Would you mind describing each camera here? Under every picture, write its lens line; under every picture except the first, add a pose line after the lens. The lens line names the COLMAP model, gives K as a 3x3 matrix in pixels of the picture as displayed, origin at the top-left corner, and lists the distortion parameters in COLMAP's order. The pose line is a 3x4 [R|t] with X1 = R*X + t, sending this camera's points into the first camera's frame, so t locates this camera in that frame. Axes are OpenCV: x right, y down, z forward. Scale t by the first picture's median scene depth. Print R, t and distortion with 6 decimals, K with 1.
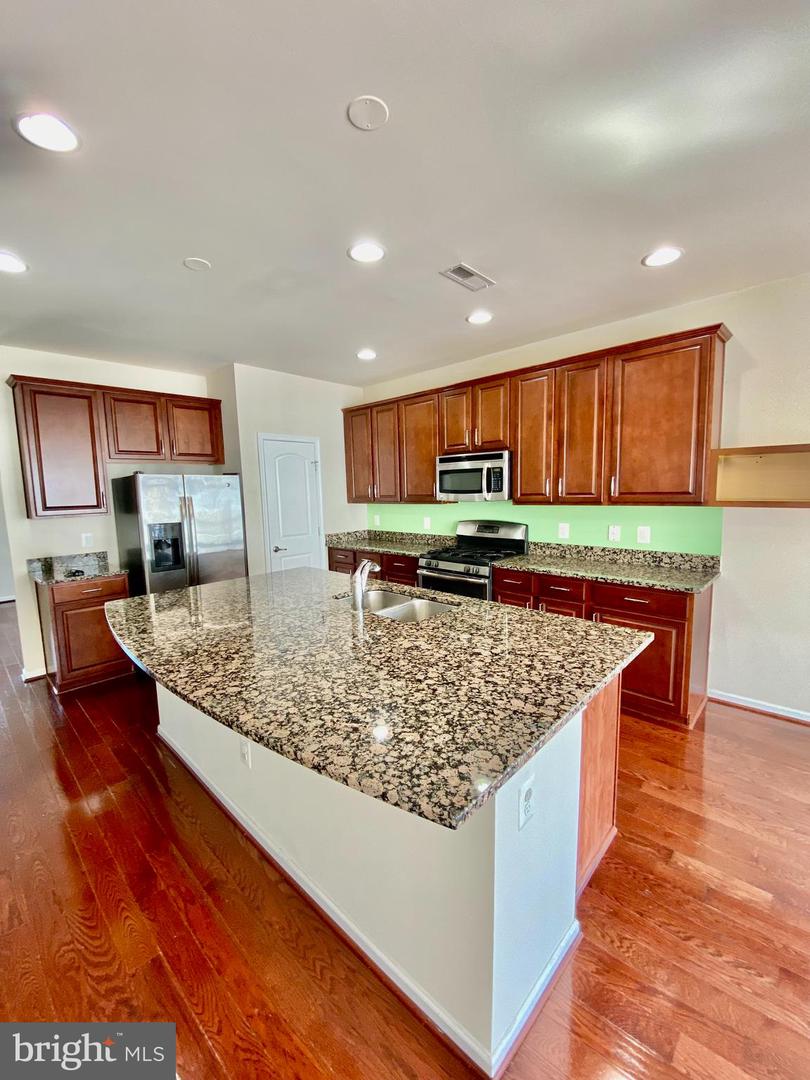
lens RADIAL K [[439.7, 0, 412.9], [0, 439.7, 538.8], [0, 0, 1]] dist [-0.012802, -0.002619]
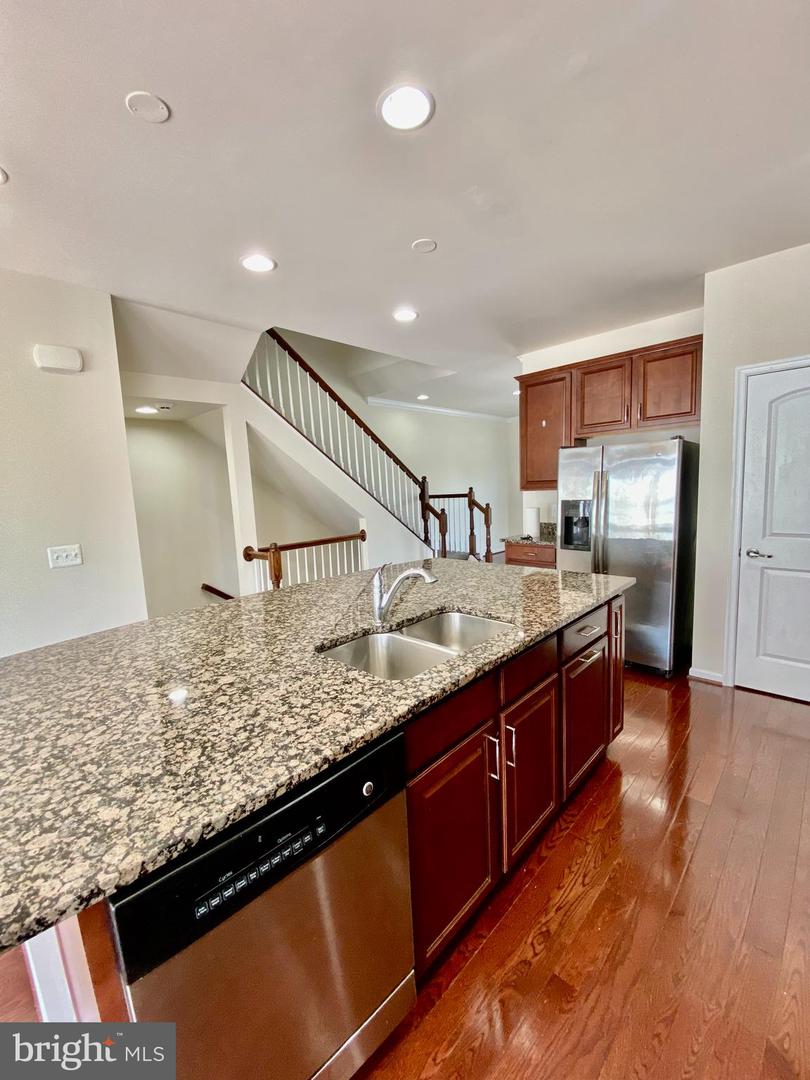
lens RADIAL K [[439.7, 0, 409.6], [0, 439.7, 545.3], [0, 0, 1]] dist [-0.012802, -0.002619]
pose [[-0.005903, 0.170730, -0.985300, 0.810640], [-0.077085, 0.982308, 0.170673, -0.145702], [0.997007, 0.076959, 0.007362, 1.309831]]
